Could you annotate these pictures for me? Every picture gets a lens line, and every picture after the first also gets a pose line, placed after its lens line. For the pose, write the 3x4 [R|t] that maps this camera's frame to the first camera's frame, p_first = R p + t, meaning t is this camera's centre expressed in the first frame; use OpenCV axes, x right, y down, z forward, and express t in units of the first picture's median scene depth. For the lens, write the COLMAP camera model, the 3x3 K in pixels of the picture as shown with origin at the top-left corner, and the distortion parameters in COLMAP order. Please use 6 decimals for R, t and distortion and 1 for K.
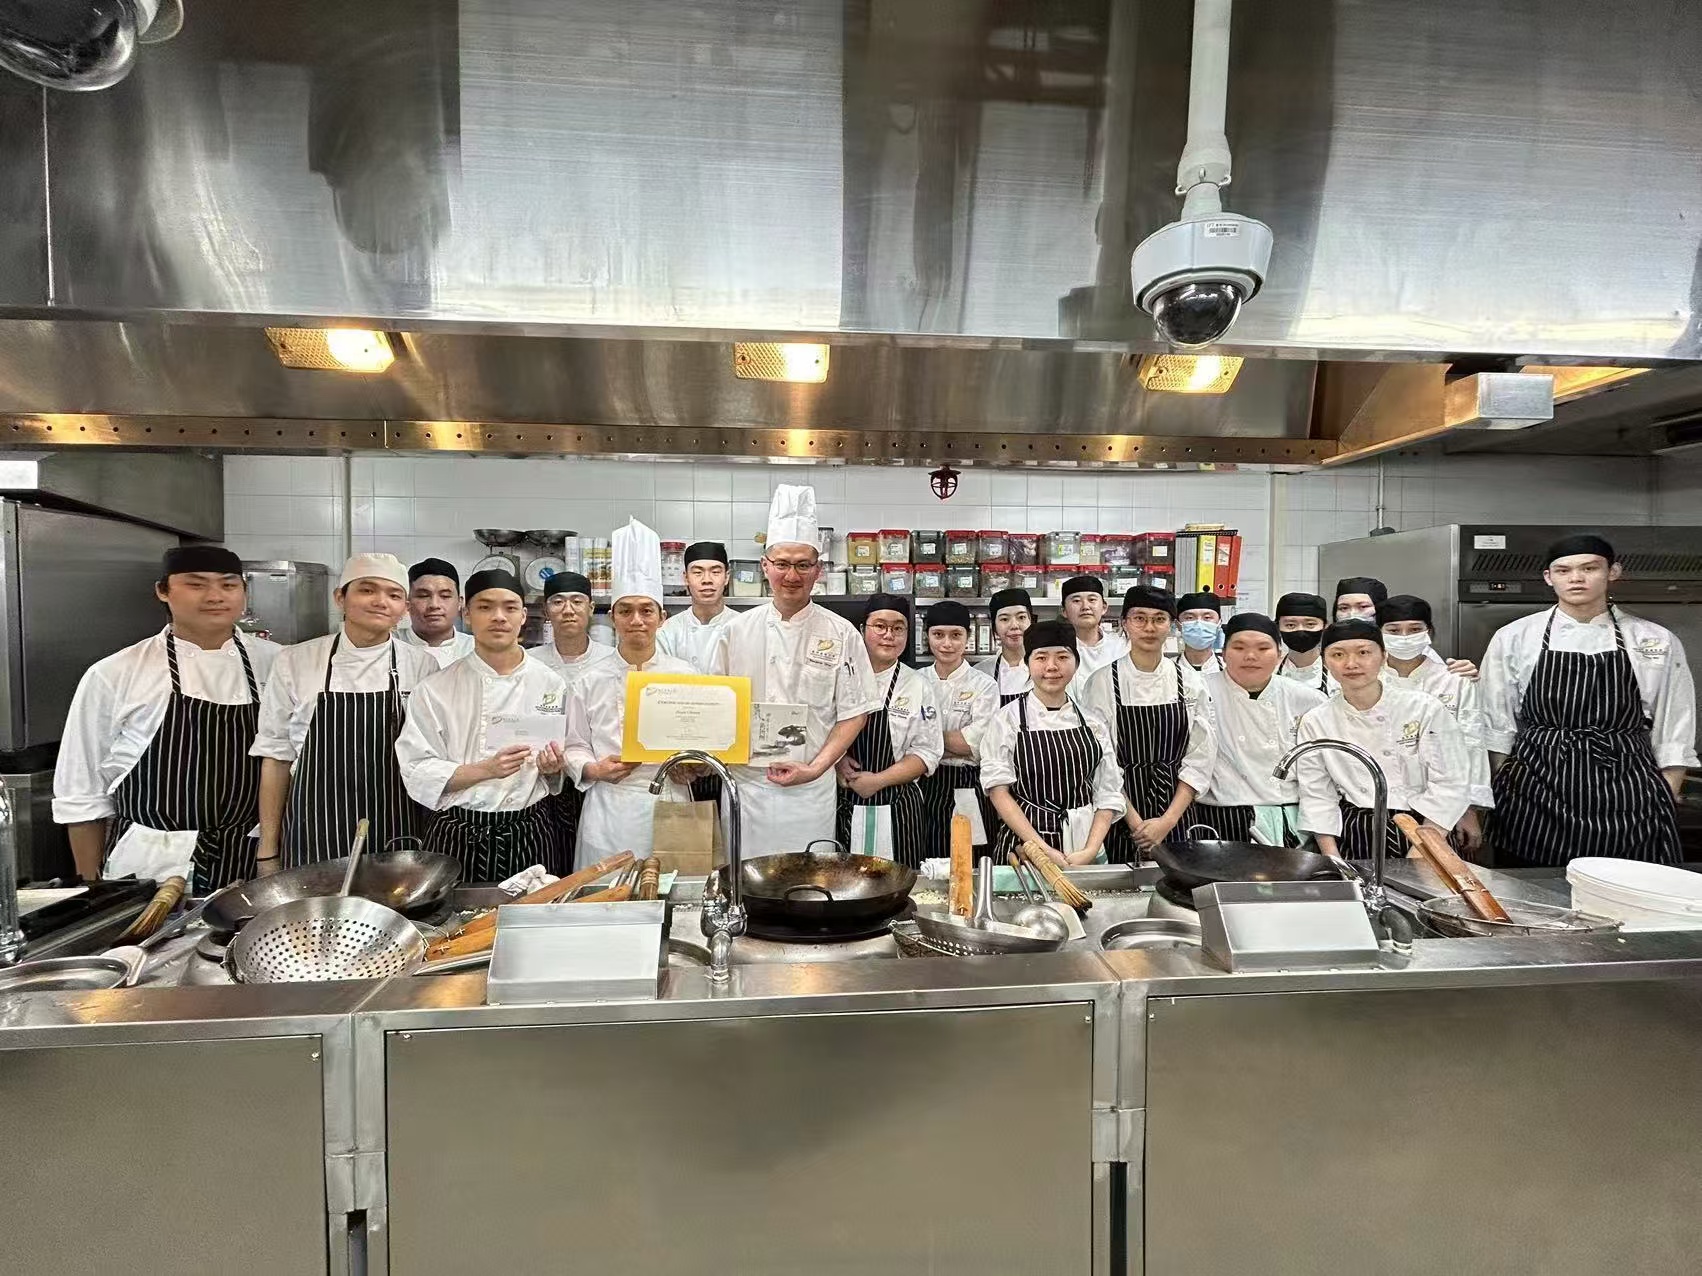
lens RADIAL K [[729.9, 0, 839.5], [0, 729.9, 625.8], [0, 0, 1]] dist [-0.007277, 0.001603]
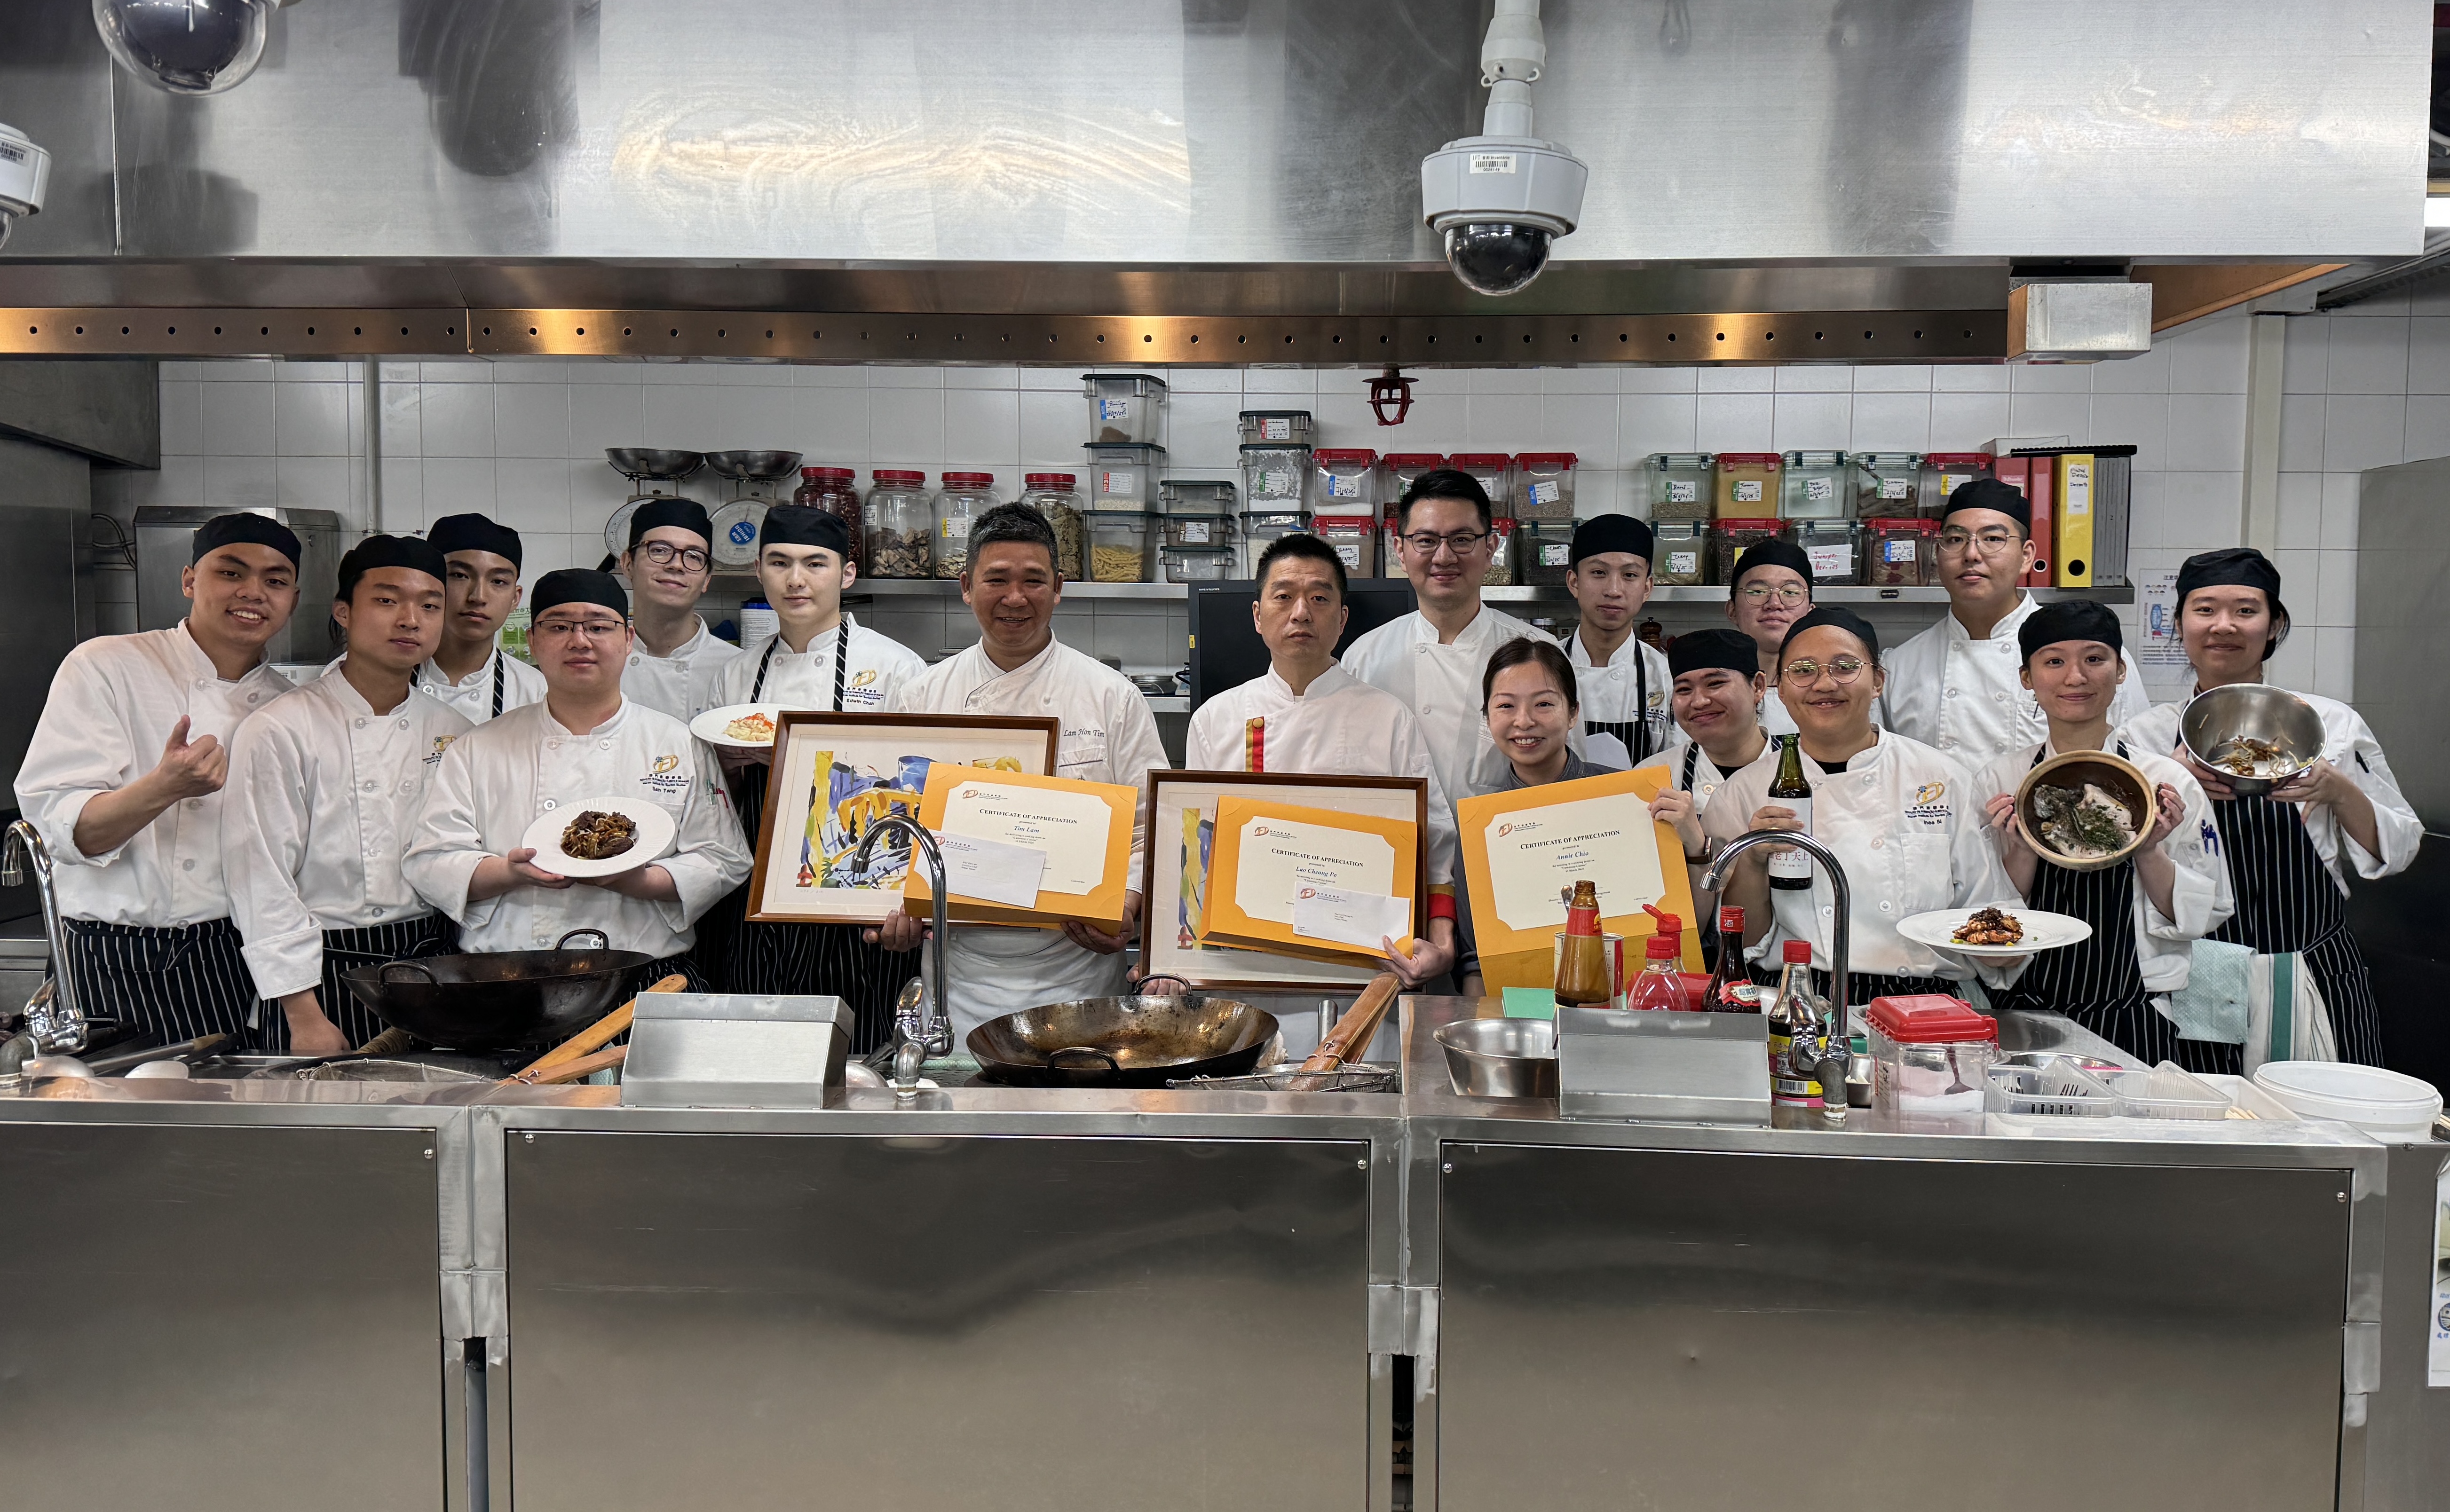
lens RADIAL K [[1908.1, 0, 1305.0], [0, 1908.1, 727.8], [0, 0, 1]] dist [0.037640, -0.045928]
pose [[0.992850, 0.017904, -0.118020, 0.524288], [-0.011418, 0.998399, 0.055404, -0.039341], [0.118823, -0.053660, 0.991464, -1.023544]]
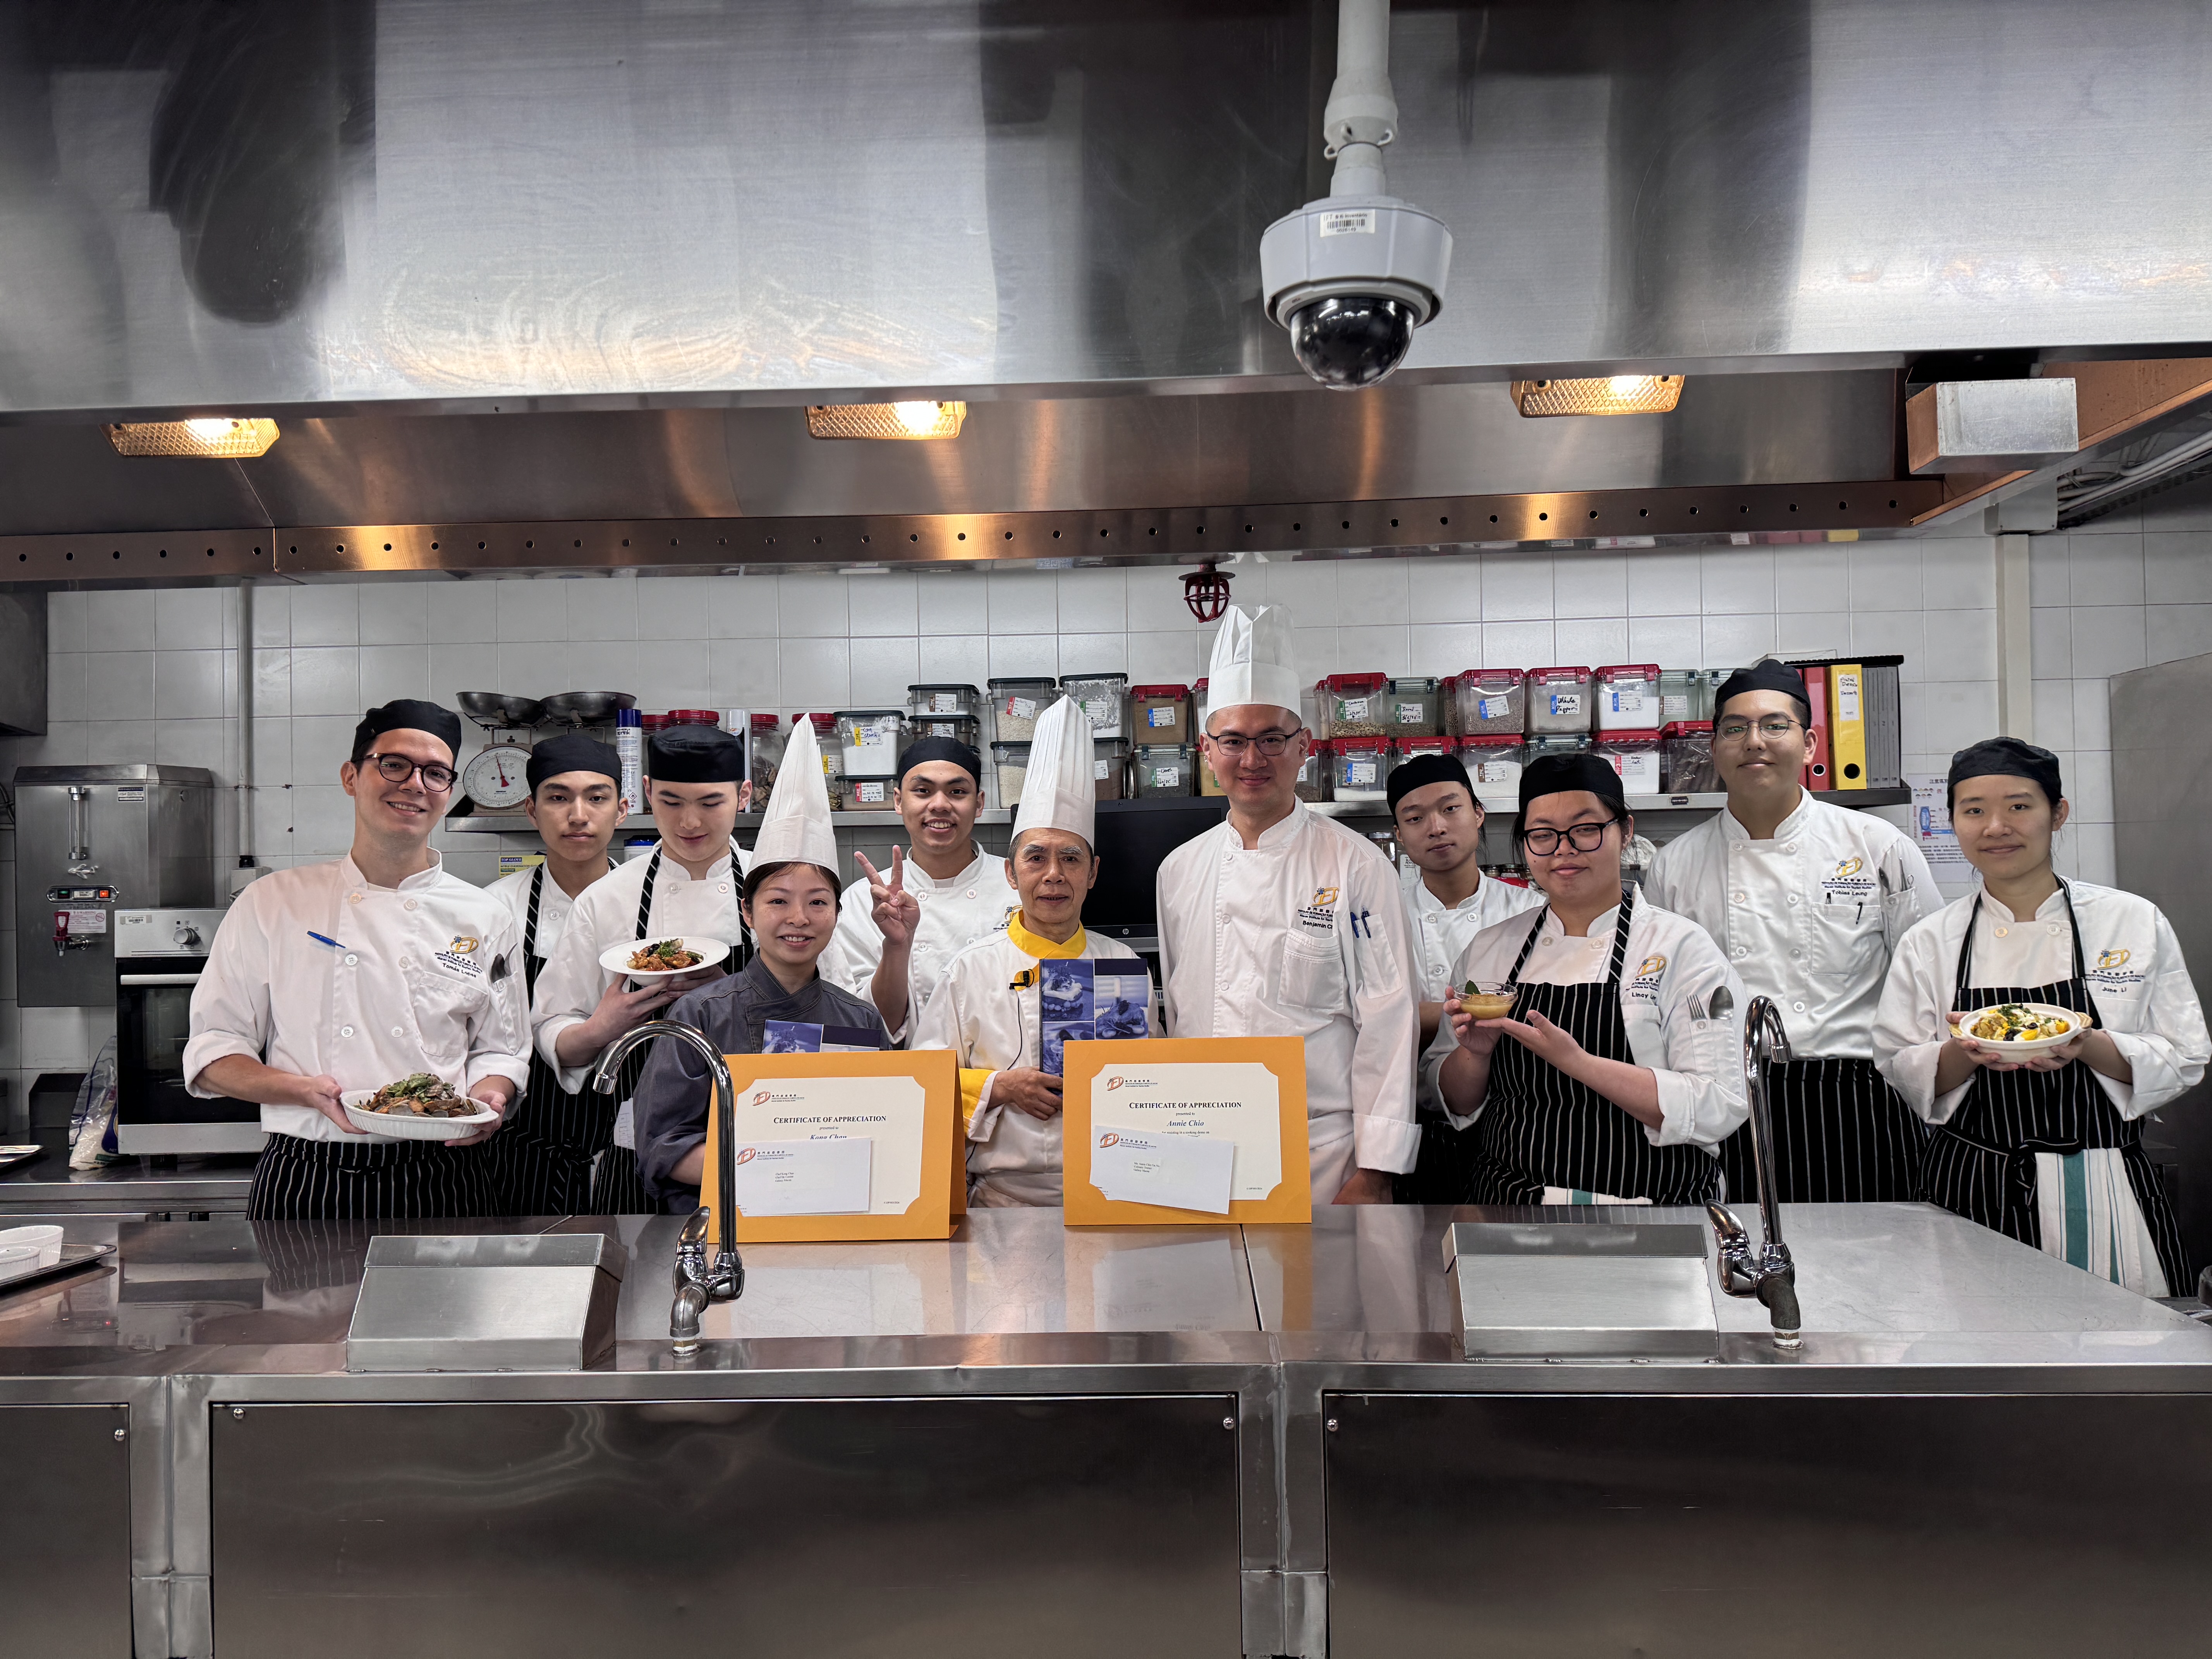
lens RADIAL K [[1553.1, 0, 1110.8], [0, 1553.1, 849.3], [0, 0, 1]] dist [0.021998, -0.026160]
pose [[0.992826, -0.019482, -0.117972, 0.420209], [0.016583, 0.999537, -0.025511, 0.065937], [0.118414, 0.023371, 0.992689, -0.404942]]
